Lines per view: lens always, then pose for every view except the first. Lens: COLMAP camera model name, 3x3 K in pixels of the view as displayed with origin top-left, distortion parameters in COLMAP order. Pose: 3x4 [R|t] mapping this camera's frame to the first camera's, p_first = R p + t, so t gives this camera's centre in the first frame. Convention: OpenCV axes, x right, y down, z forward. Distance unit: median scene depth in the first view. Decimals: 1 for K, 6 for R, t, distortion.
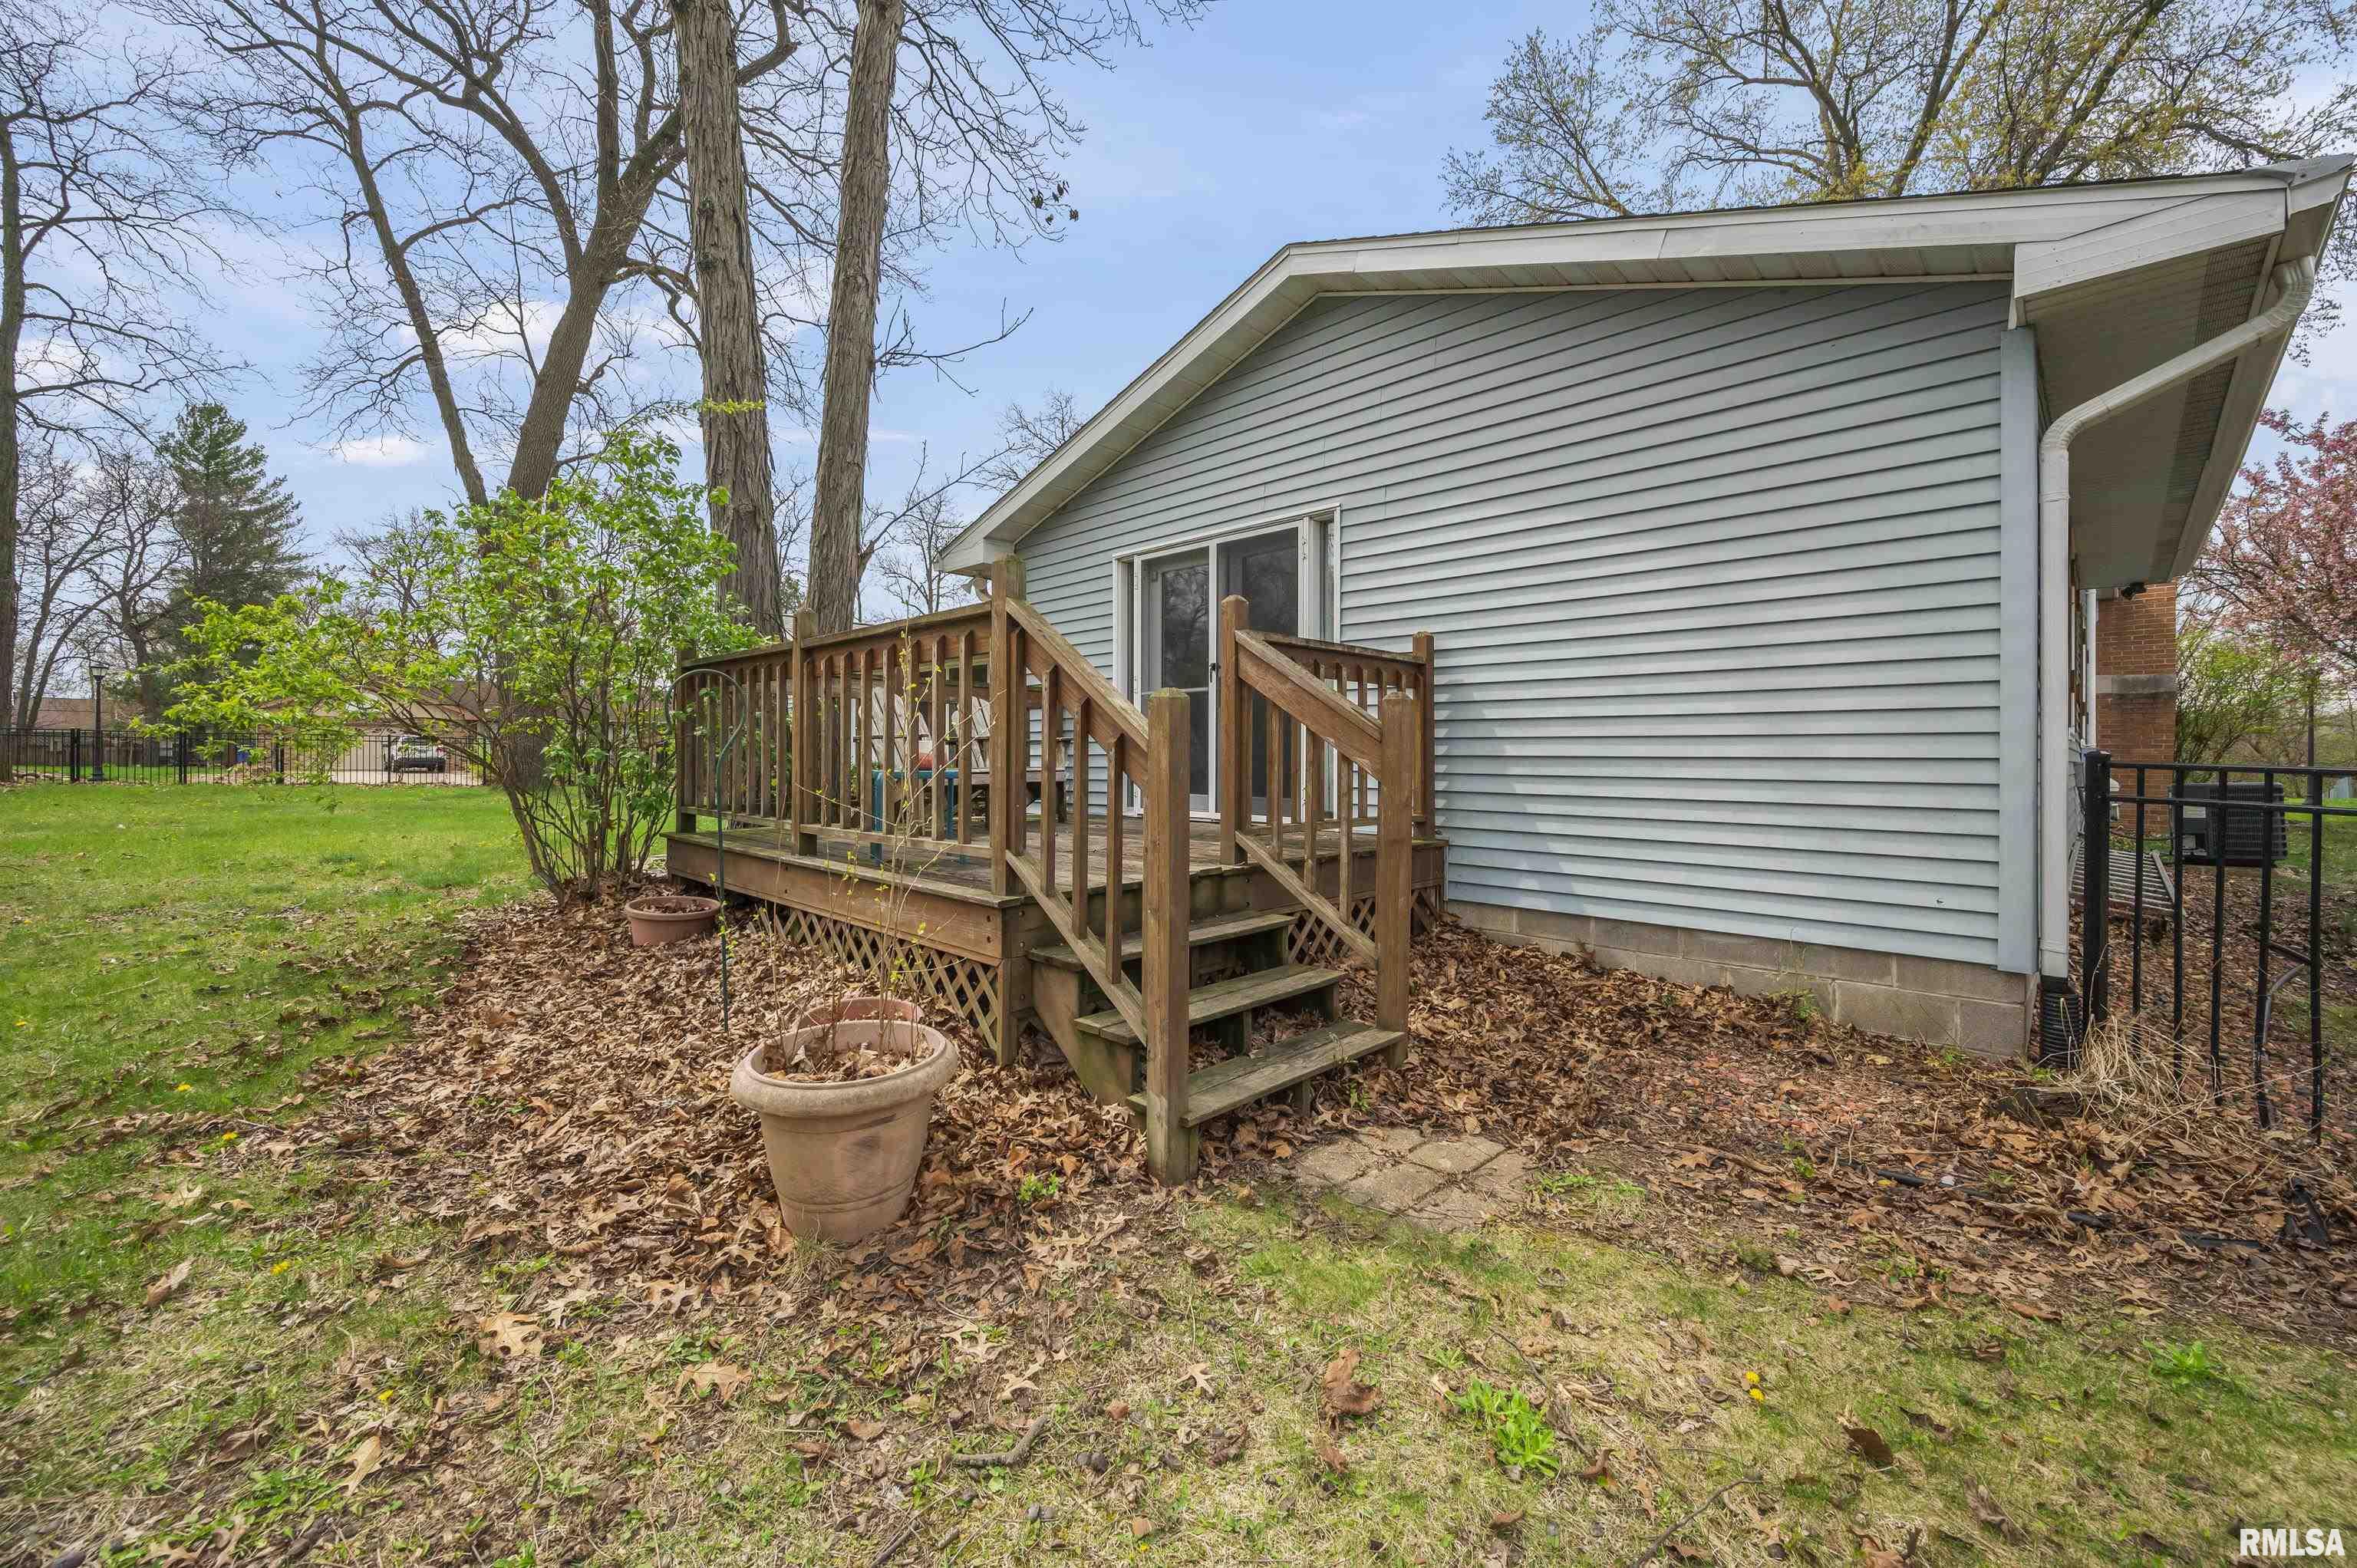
lens RADIAL K [[944.4, 0, 1178.5], [0, 944.4, 784.0], [0, 0, 1]] dist [-0.016817, -0.000028]
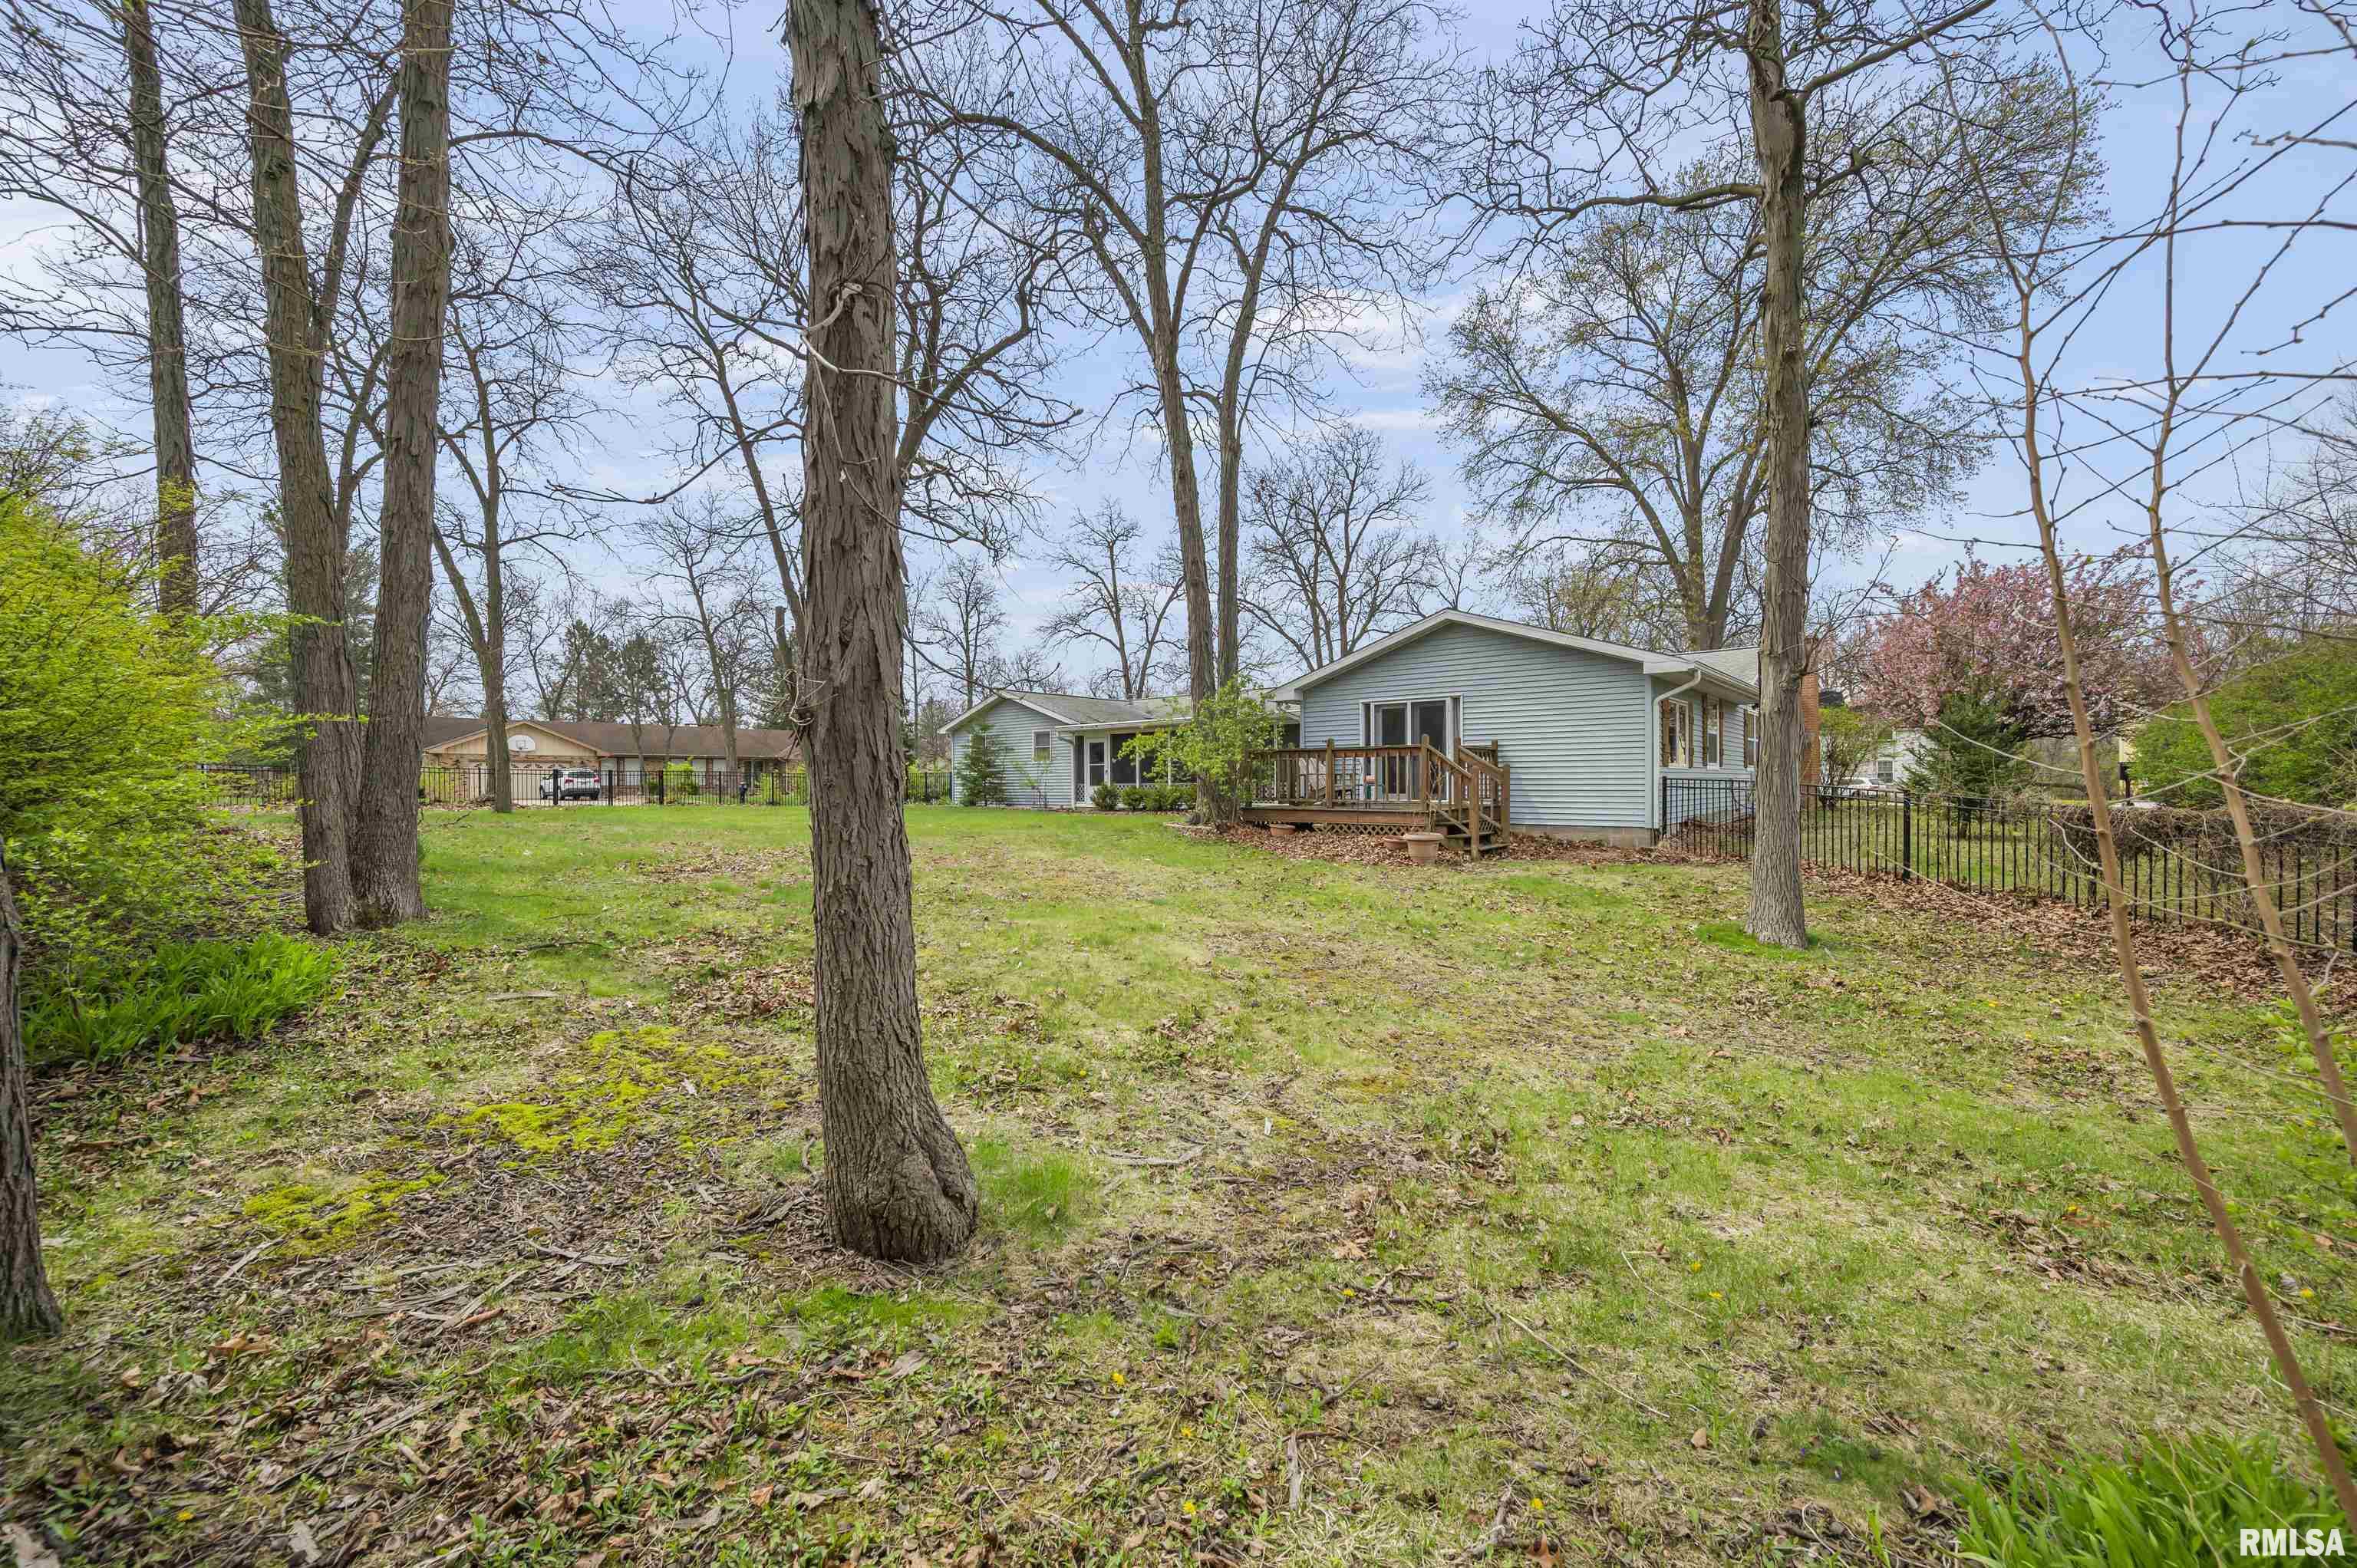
lens RADIAL K [[940.9, 0, 1178.5], [0, 940.9, 784.0], [0, 0, 1]] dist [0.000077, -0.000006]
pose [[0.996687, -0.013797, 0.080160, -0.892406], [0.015565, 0.999648, -0.021481, 0.033180], [-0.079835, 0.022657, 0.996551, -1.750097]]
